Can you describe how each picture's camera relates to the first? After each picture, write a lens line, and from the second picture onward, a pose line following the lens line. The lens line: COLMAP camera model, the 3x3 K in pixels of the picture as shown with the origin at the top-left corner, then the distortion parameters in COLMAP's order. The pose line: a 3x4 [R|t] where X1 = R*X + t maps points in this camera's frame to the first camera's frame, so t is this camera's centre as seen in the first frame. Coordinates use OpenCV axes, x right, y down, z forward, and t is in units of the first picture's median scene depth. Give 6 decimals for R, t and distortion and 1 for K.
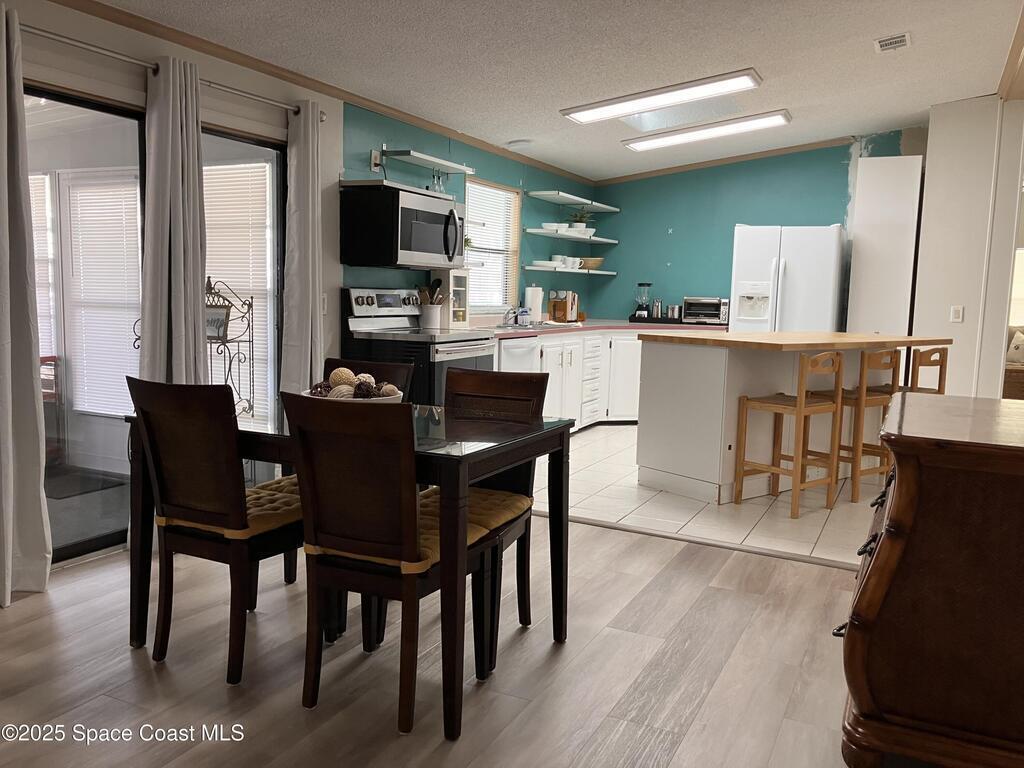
lens RADIAL K [[845.8, 0, 503.6], [0, 845.8, 386.5], [0, 0, 1]] dist [0.044802, -0.067387]
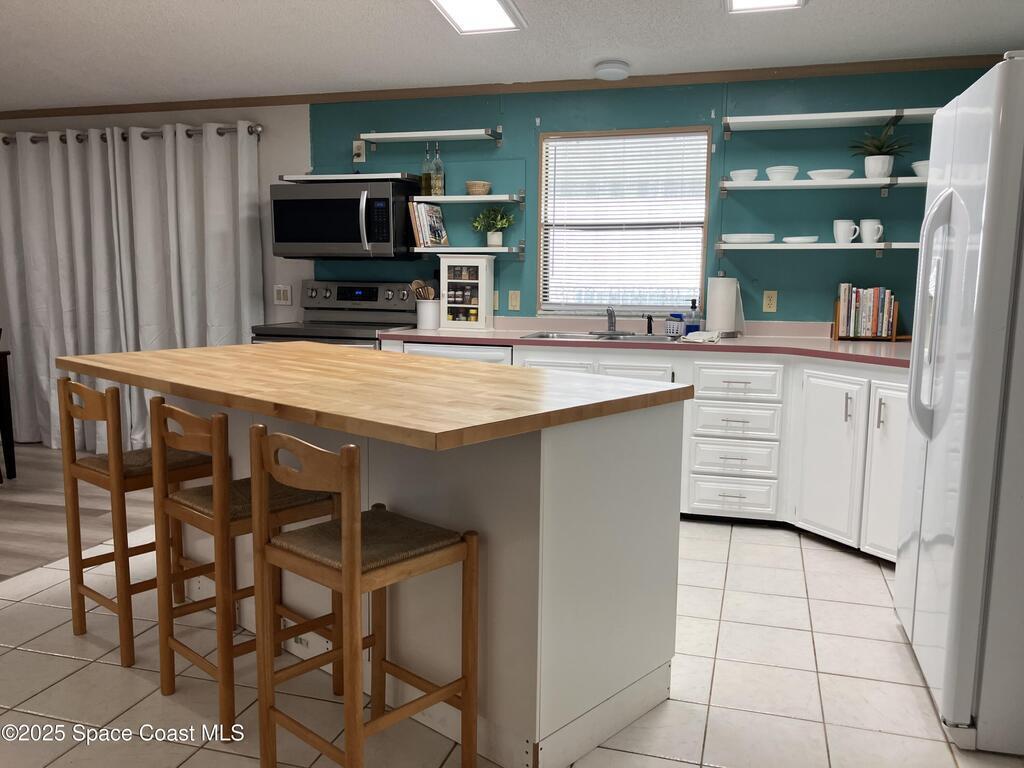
lens RADIAL K [[845.8, 0, 517.3], [0, 845.8, 390.2], [0, 0, 1]] dist [0.044802, -0.067387]
pose [[0.171964, 0.107972, -0.979168, 0.659826], [-0.115788, 0.989301, 0.088754, -0.076383], [0.978275, 0.098114, 0.182626, 0.778538]]
